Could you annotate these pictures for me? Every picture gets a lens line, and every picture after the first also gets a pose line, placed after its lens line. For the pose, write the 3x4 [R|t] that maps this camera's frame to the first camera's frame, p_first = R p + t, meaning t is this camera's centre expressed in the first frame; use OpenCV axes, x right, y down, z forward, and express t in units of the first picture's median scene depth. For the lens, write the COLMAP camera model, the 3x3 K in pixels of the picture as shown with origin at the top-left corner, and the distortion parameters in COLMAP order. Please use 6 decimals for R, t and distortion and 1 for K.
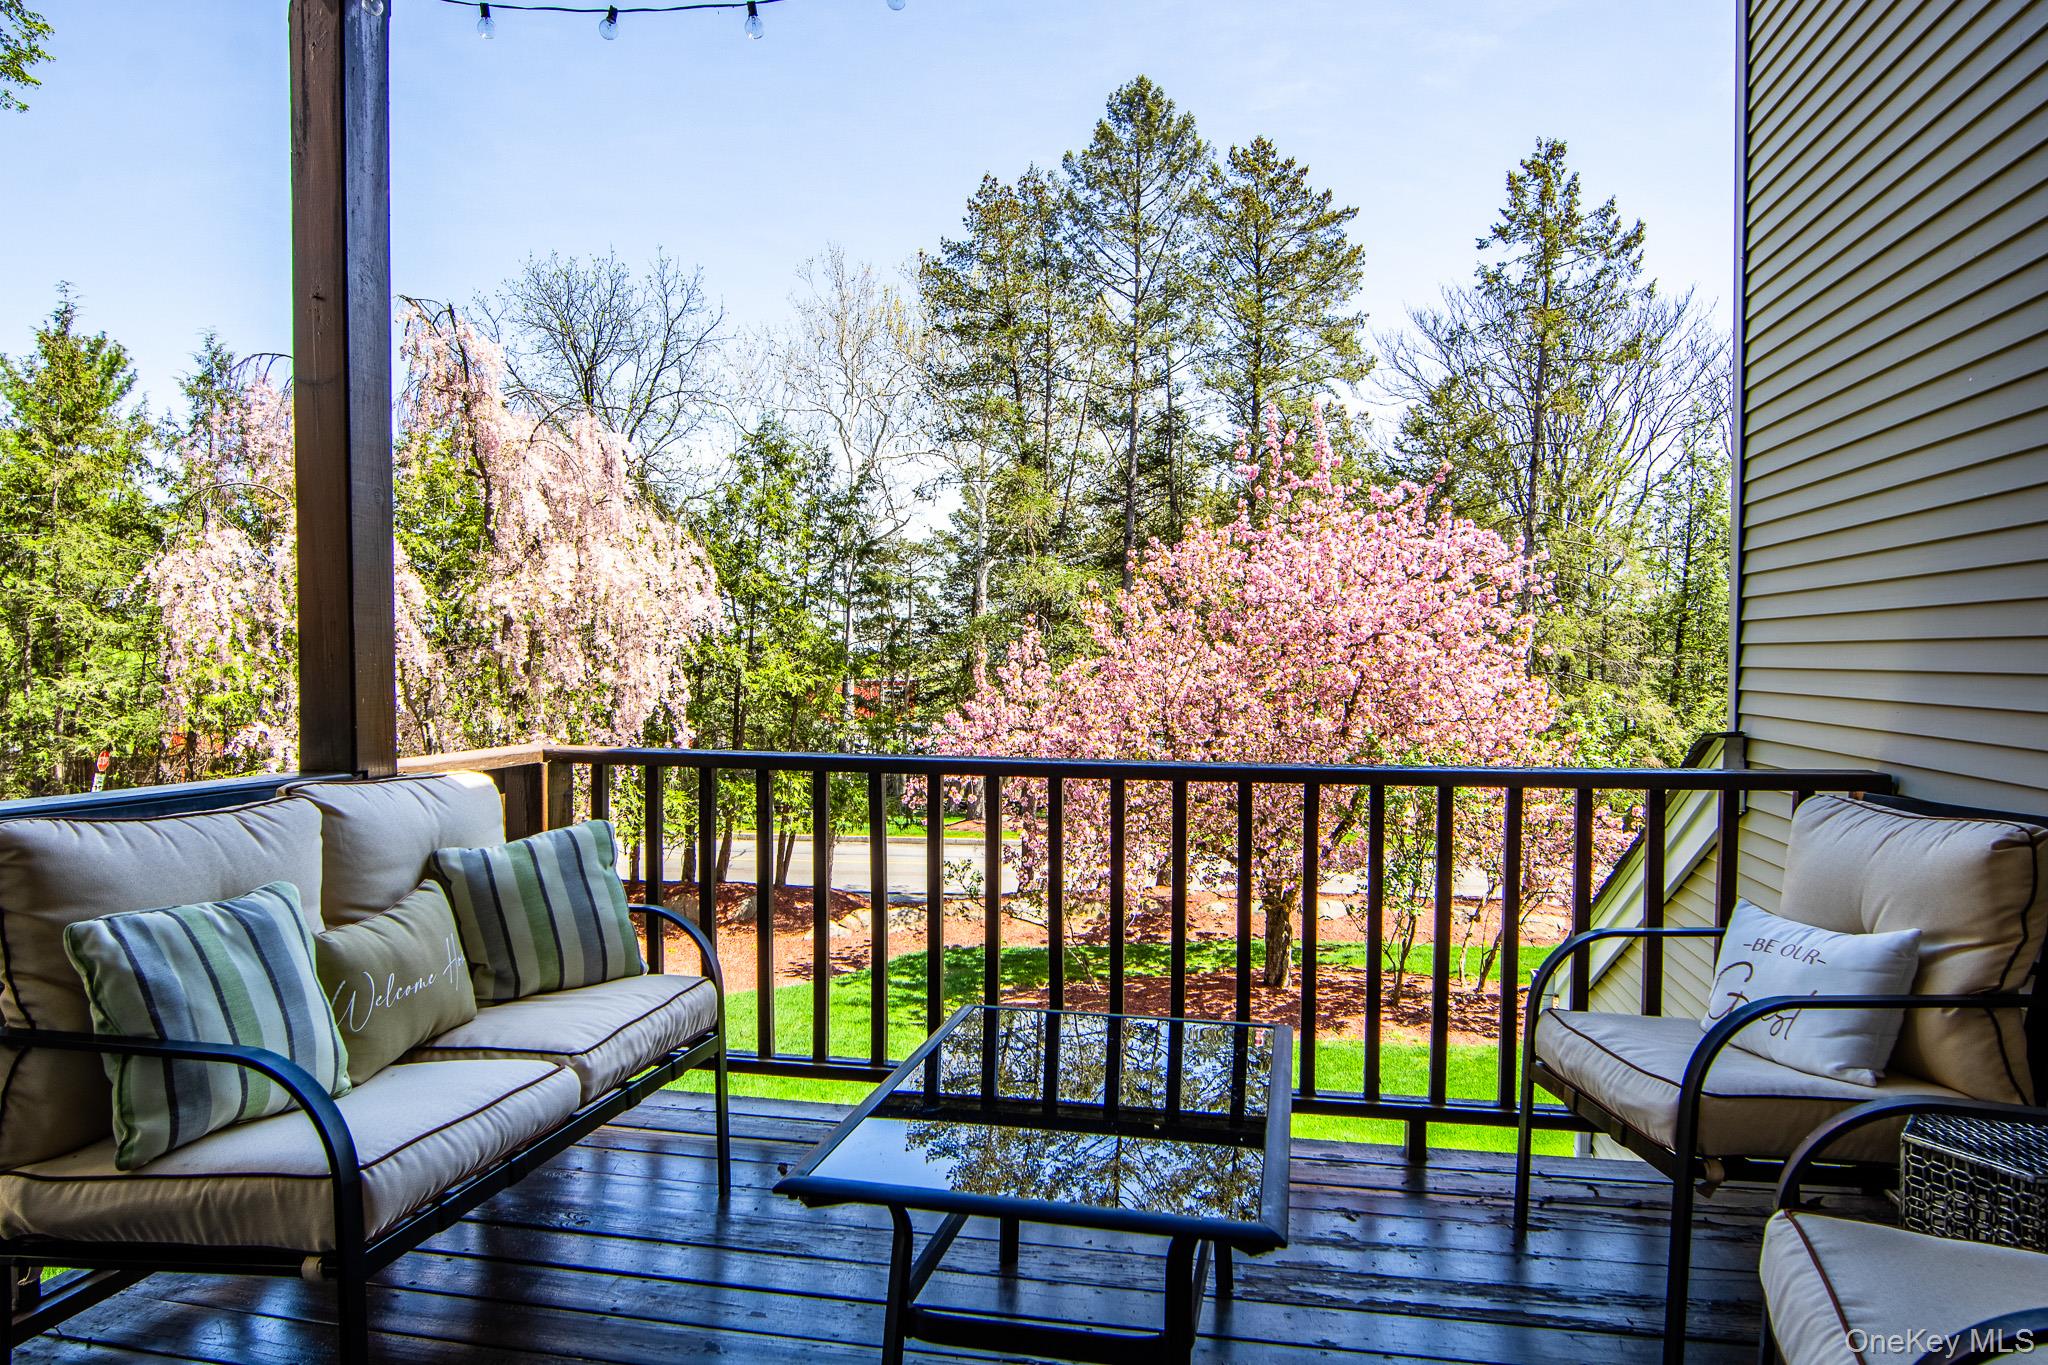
lens RADIAL K [[1309.2, 0, 1023.9], [0, 1309.2, 674.6], [0, 0, 1]] dist [-0.000253, 0.000151]
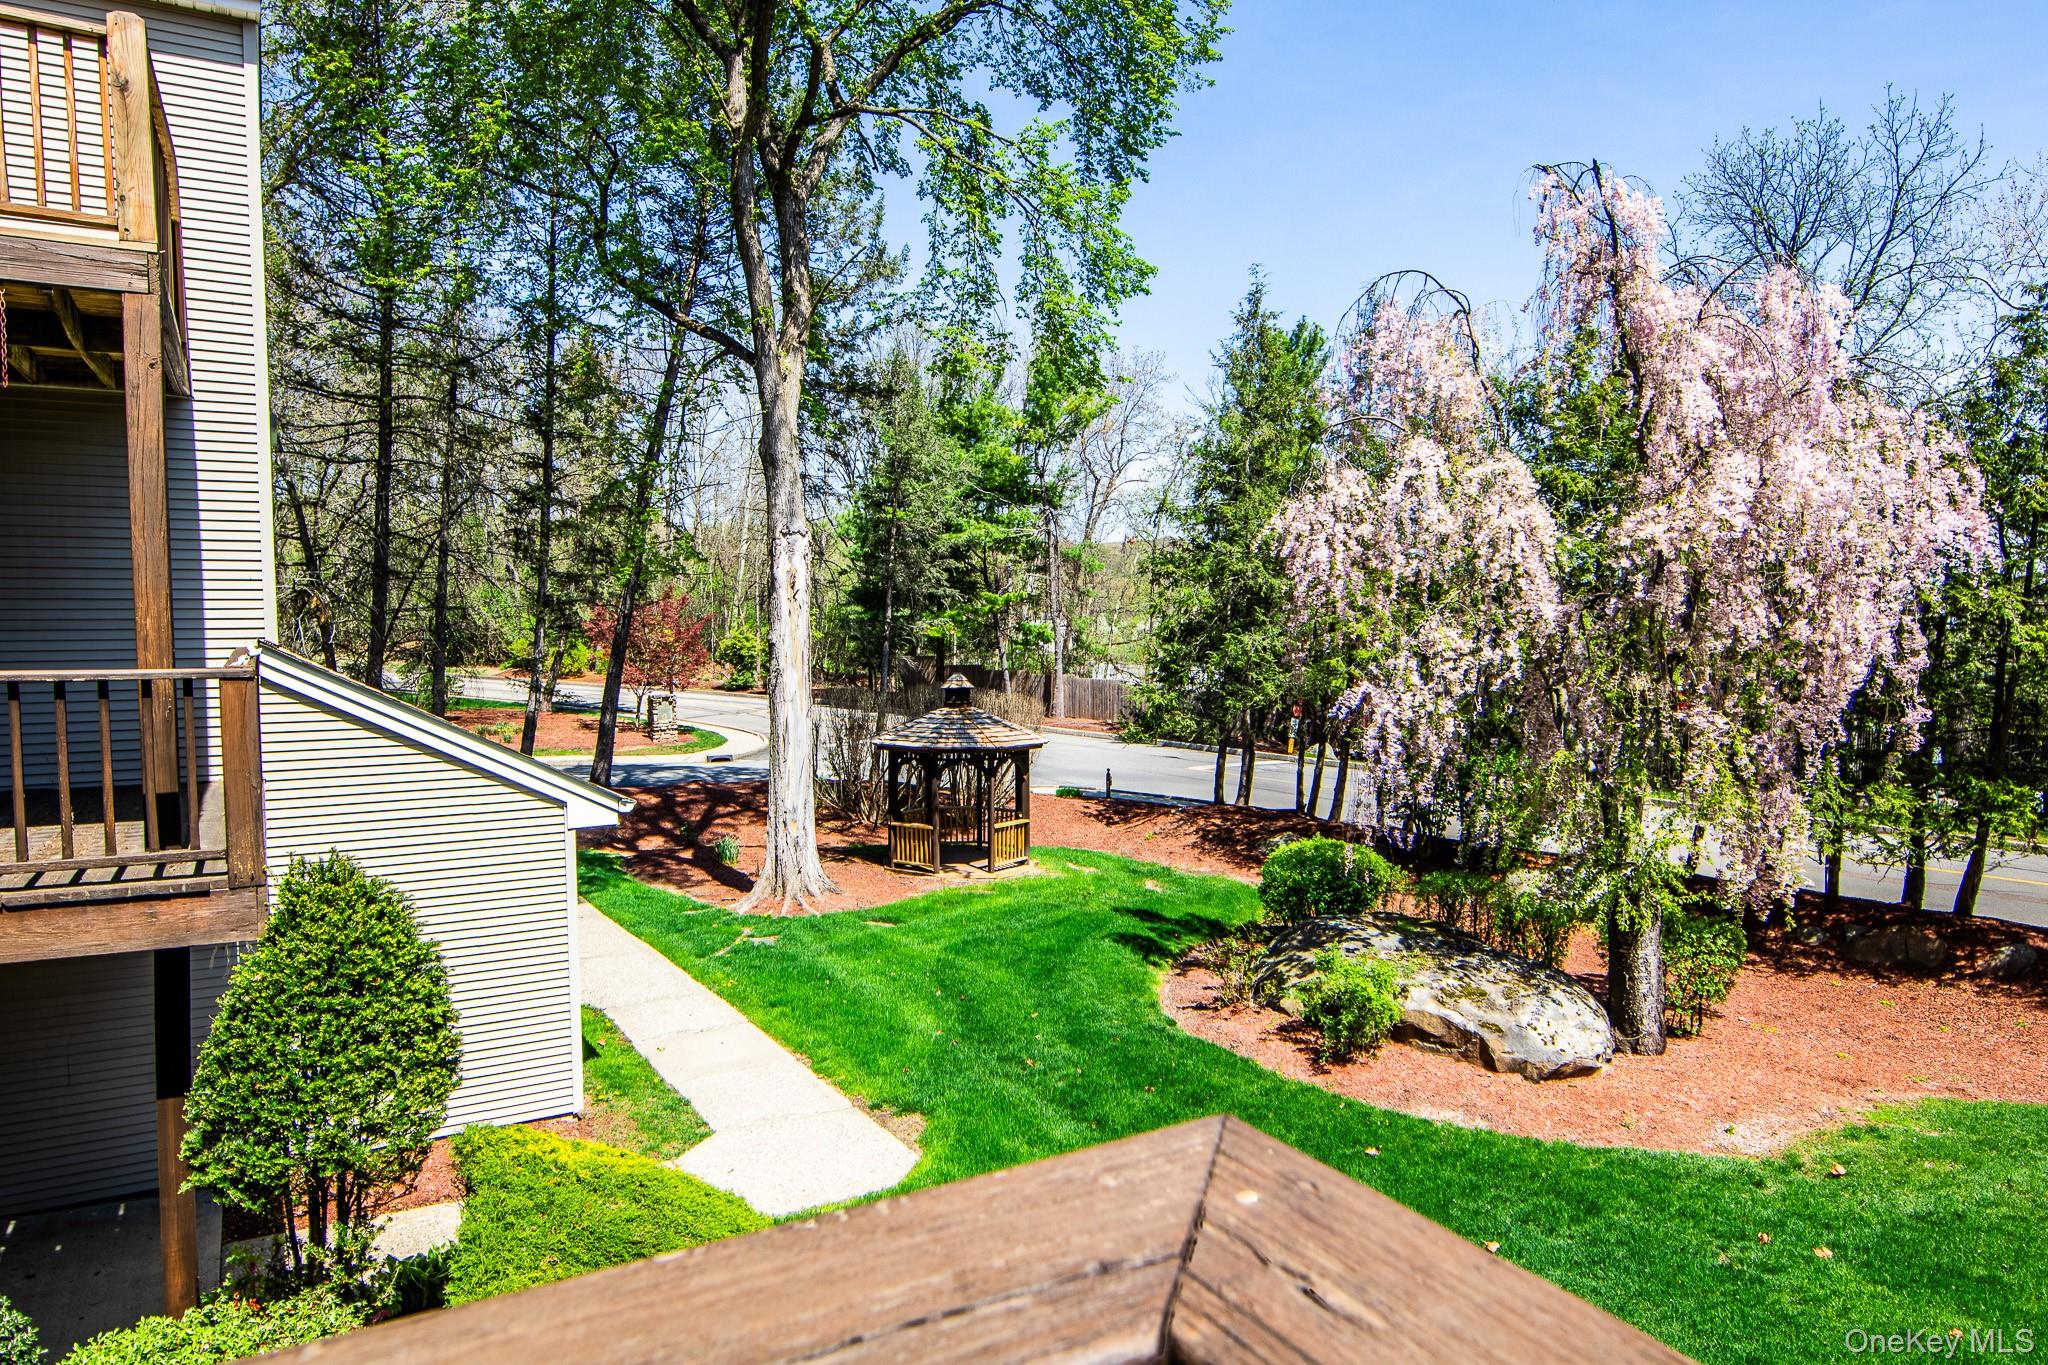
lens RADIAL K [[1317.2, 0, 1027.3], [0, 1317.2, 697.8], [0, 0, 1]] dist [-0.006904, -0.001898]
pose [[0.667339, 0.037885, -0.743789, -0.059309], [0.001326, 0.998643, 0.052055, -0.000581], [0.744752, -0.035724, 0.666384, 0.187599]]
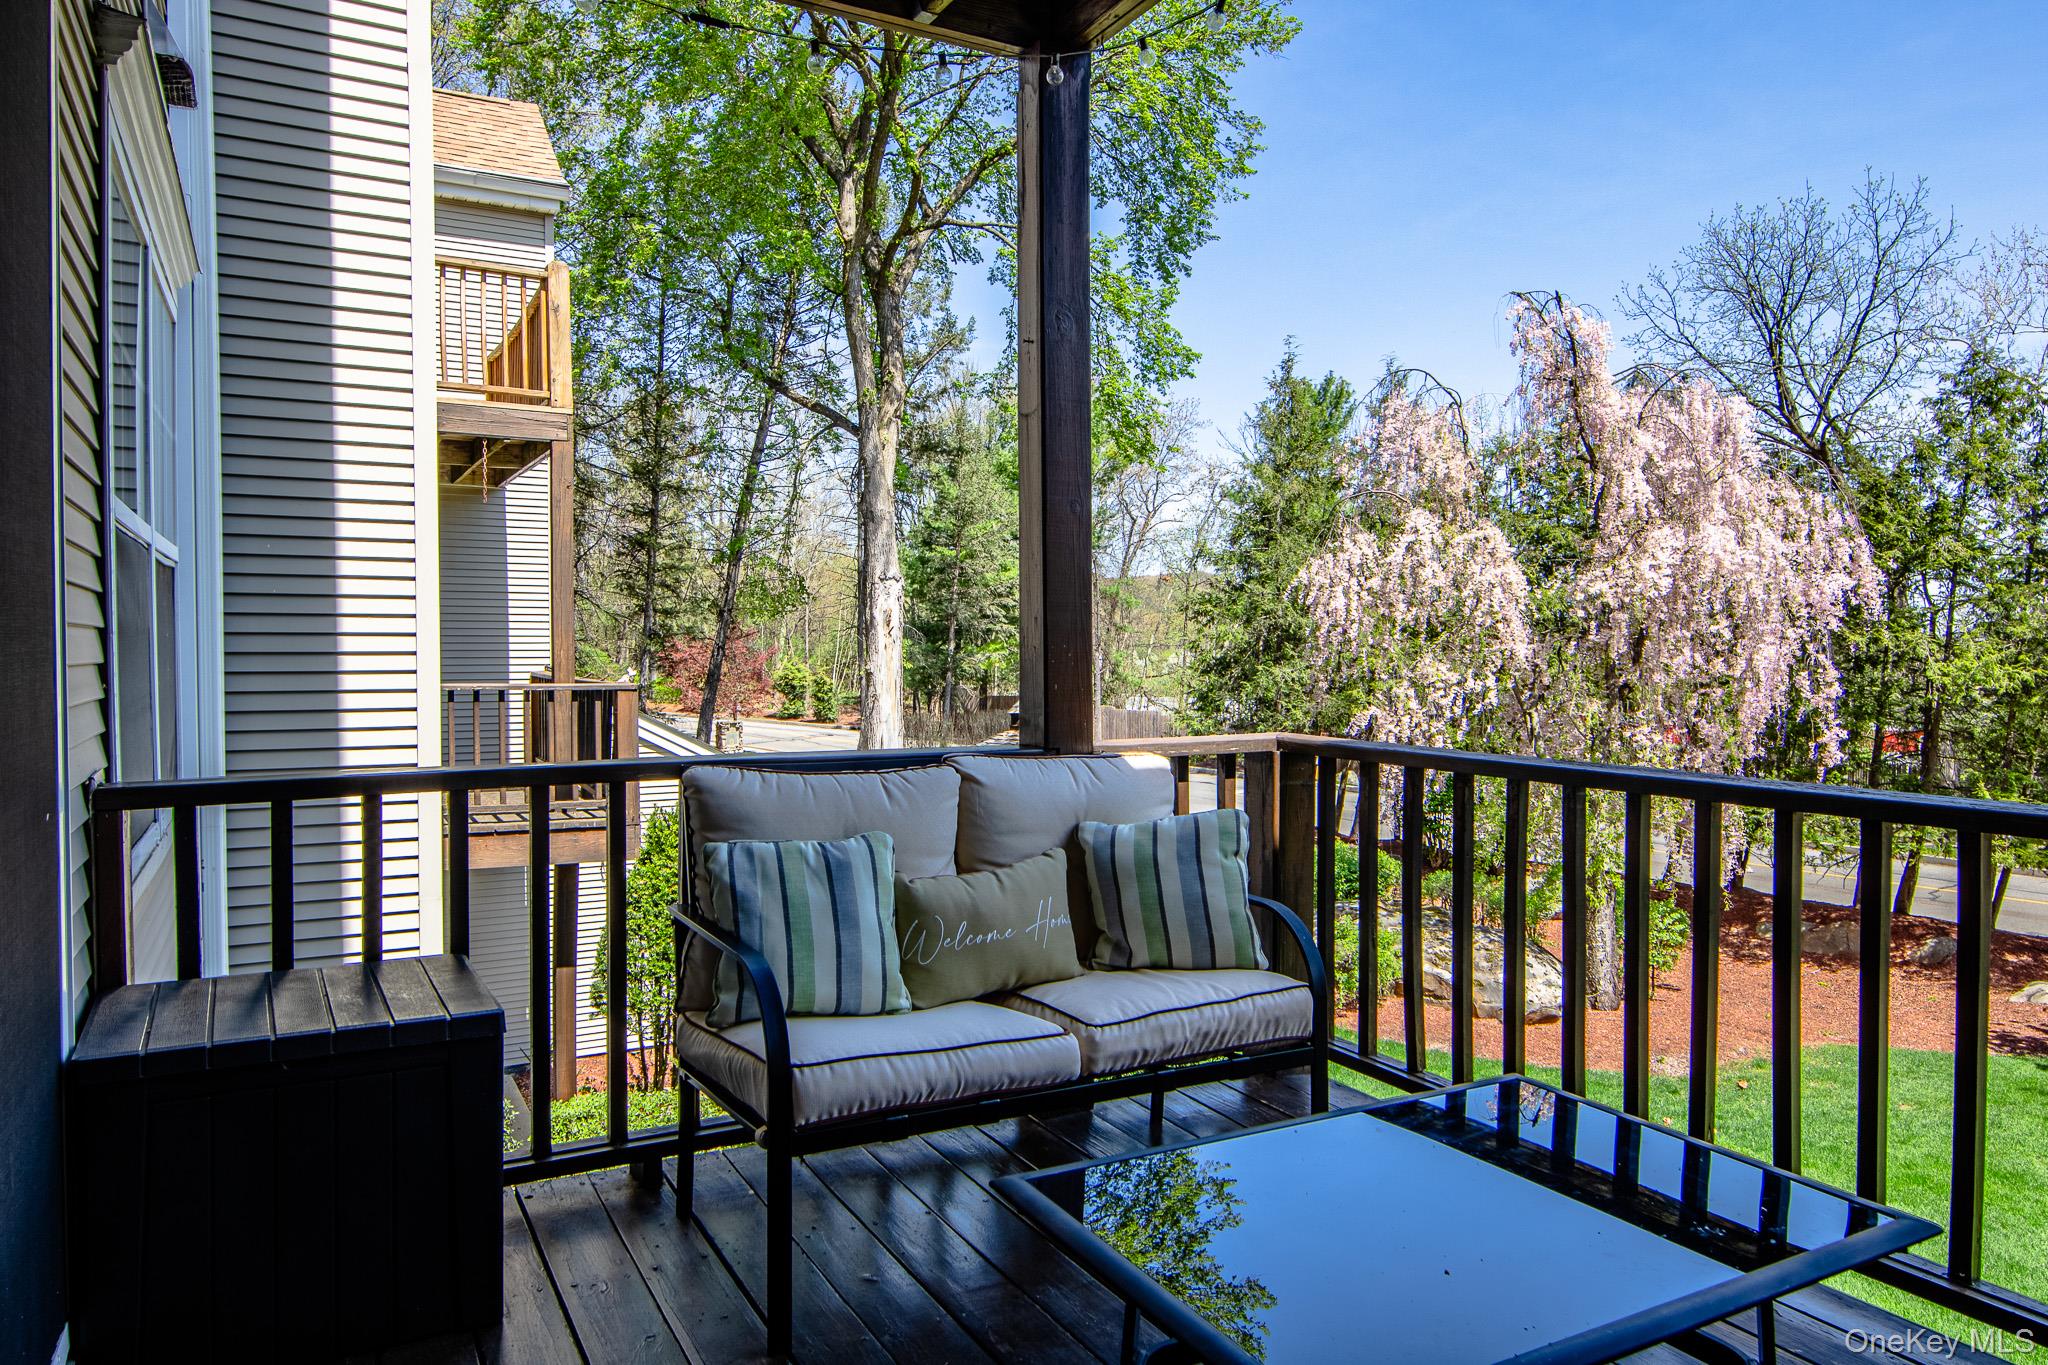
lens RADIAL K [[1326.9, 0, 1025.9], [0, 1326.9, 687.4], [0, 0, 1]] dist [-0.011499, -0.000265]
pose [[0.650998, 0.017644, -0.758875, 0.059129], [-0.004712, 0.999804, 0.019204, -0.000227], [0.759065, -0.008926, 0.650954, 0.037442]]
